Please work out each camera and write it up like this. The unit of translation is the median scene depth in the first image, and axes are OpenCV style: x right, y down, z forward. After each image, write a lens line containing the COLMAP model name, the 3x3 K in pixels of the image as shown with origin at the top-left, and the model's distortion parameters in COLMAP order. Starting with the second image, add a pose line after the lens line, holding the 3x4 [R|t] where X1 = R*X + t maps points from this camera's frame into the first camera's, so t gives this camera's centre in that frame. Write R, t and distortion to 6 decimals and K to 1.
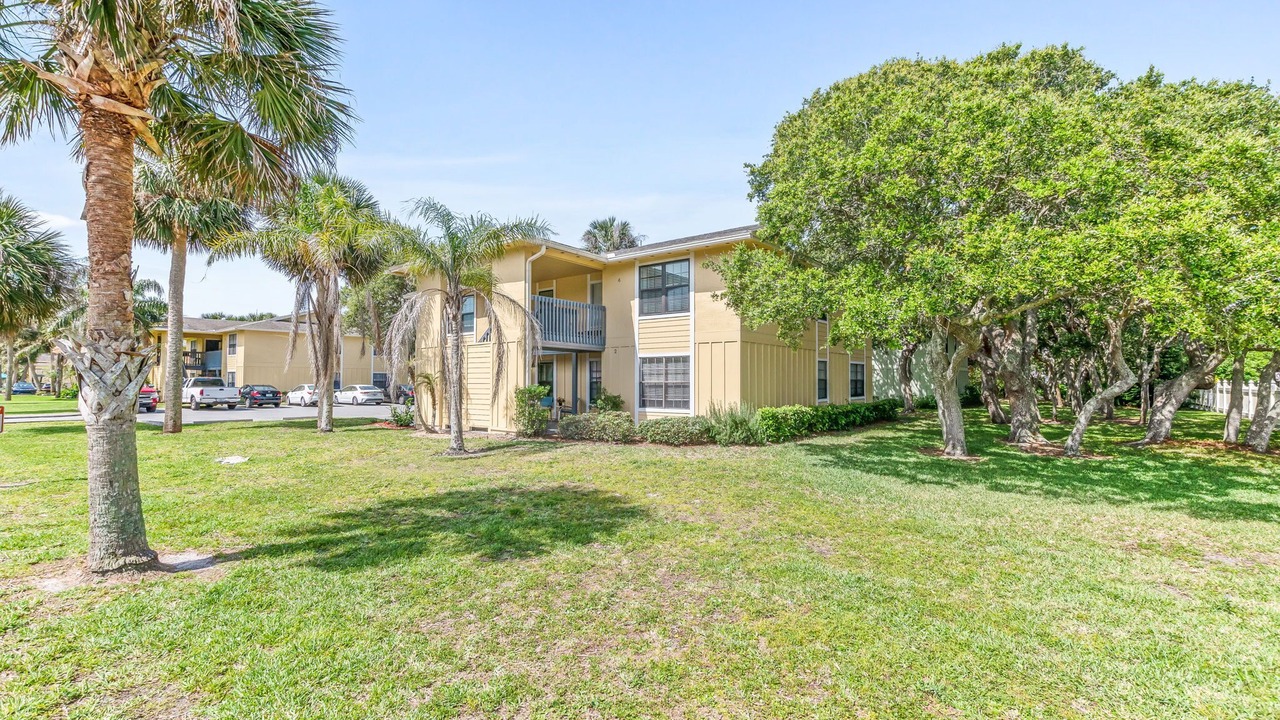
lens RADIAL K [[496.3, 0, 642.1], [0, 496.3, 373.0], [0, 0, 1]] dist [0.000458, 0.000006]
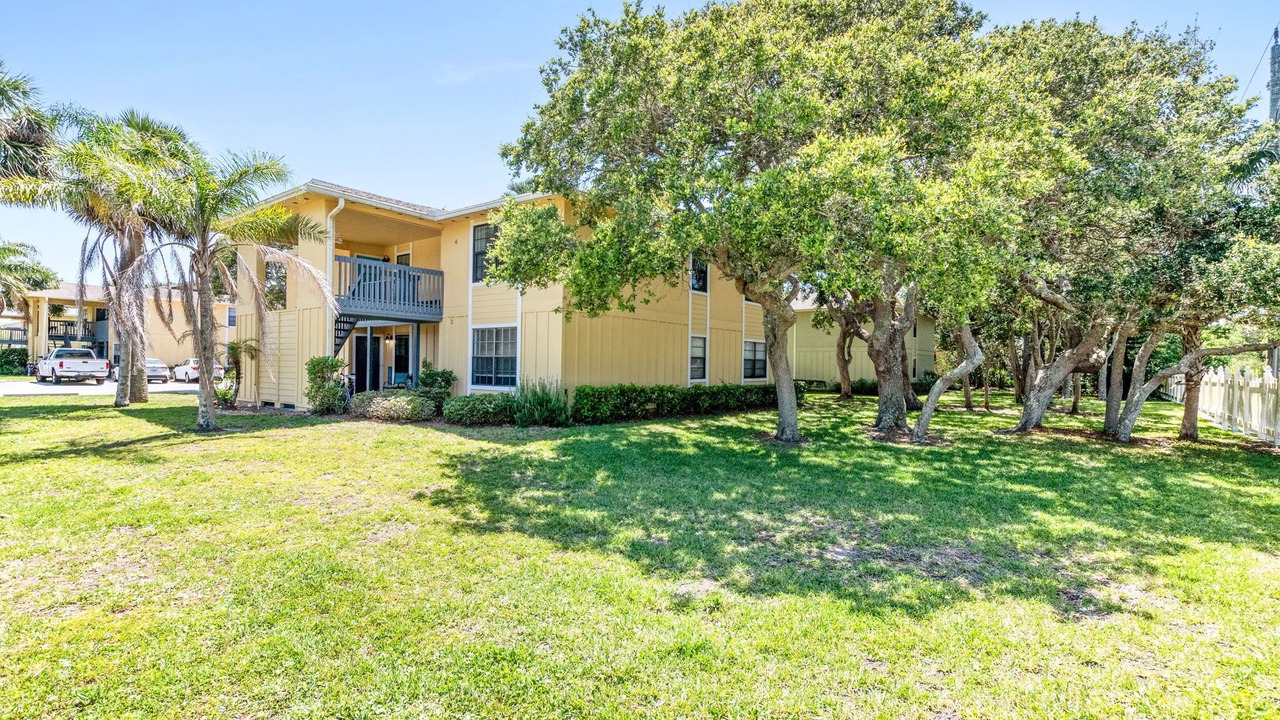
lens RADIAL K [[543.2, 0, 638.3], [0, 543.2, 365.0], [0, 0, 1]] dist [0.000606, -0.003079]
pose [[0.999850, 0.015225, 0.008213, 0.284464], [-0.015362, 0.999739, 0.016929, 0.012821], [-0.007953, -0.017052, 0.999823, 0.023869]]
